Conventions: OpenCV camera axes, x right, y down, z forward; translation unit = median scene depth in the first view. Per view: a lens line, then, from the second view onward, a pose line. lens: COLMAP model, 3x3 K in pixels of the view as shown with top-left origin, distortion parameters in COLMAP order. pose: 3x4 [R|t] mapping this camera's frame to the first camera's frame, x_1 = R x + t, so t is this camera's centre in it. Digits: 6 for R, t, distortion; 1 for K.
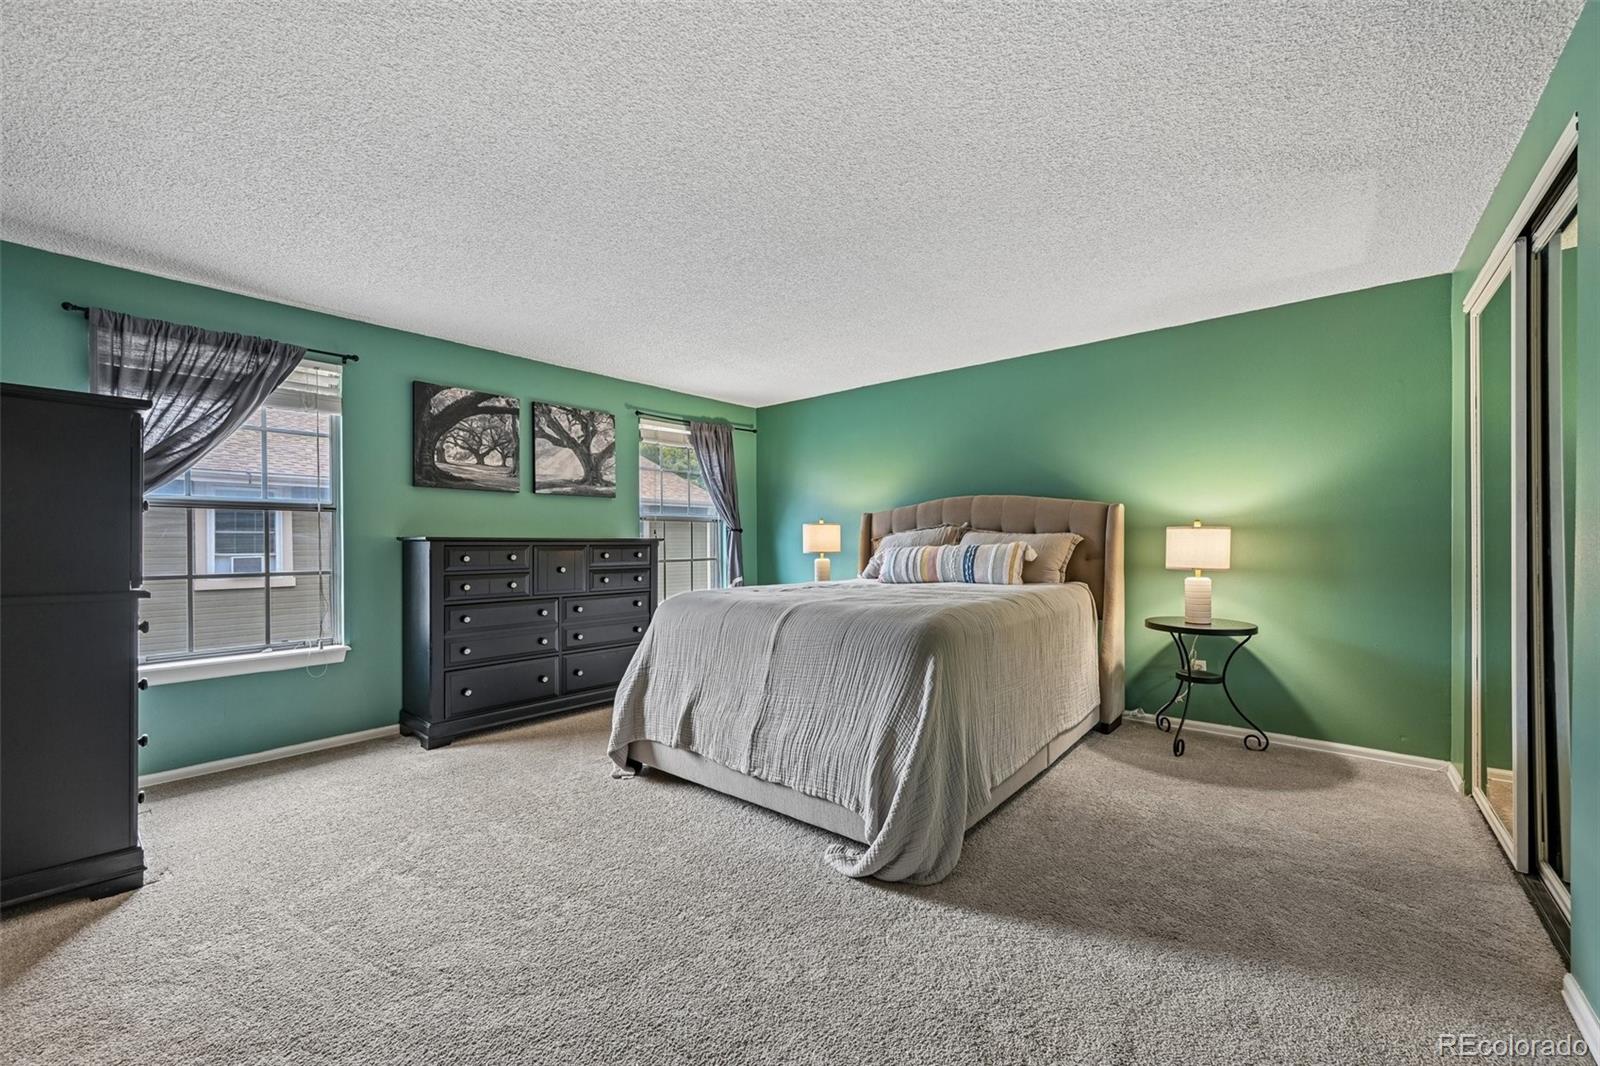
lens RADIAL K [[627.3, 0, 806.4], [0, 627.3, 537.7], [0, 0, 1]] dist [-0.003163, 0.000303]
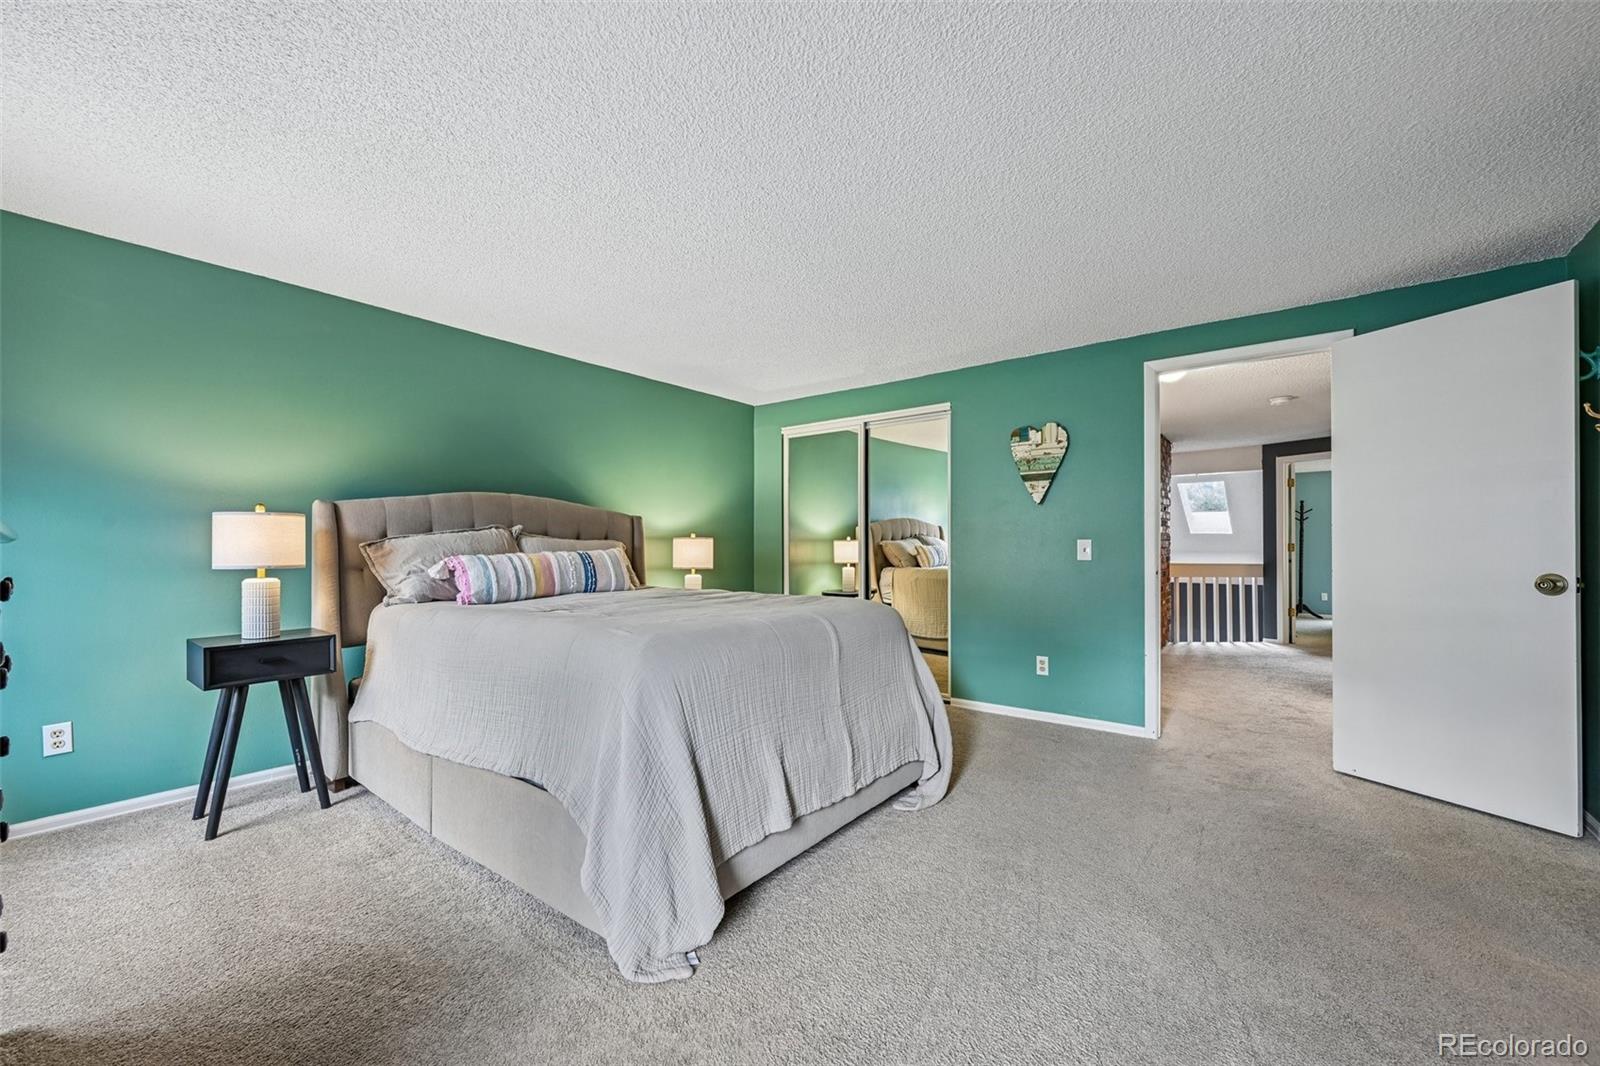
lens RADIAL K [[627.3, 0, 811.3], [0, 627.3, 541.4], [0, 0, 1]] dist [-0.003163, 0.000303]
pose [[-0.032321, 0.014500, 0.999372, -0.645326], [-0.004183, 0.999884, -0.014643, 0.009141], [-0.999469, -0.004654, -0.032257, 0.684375]]
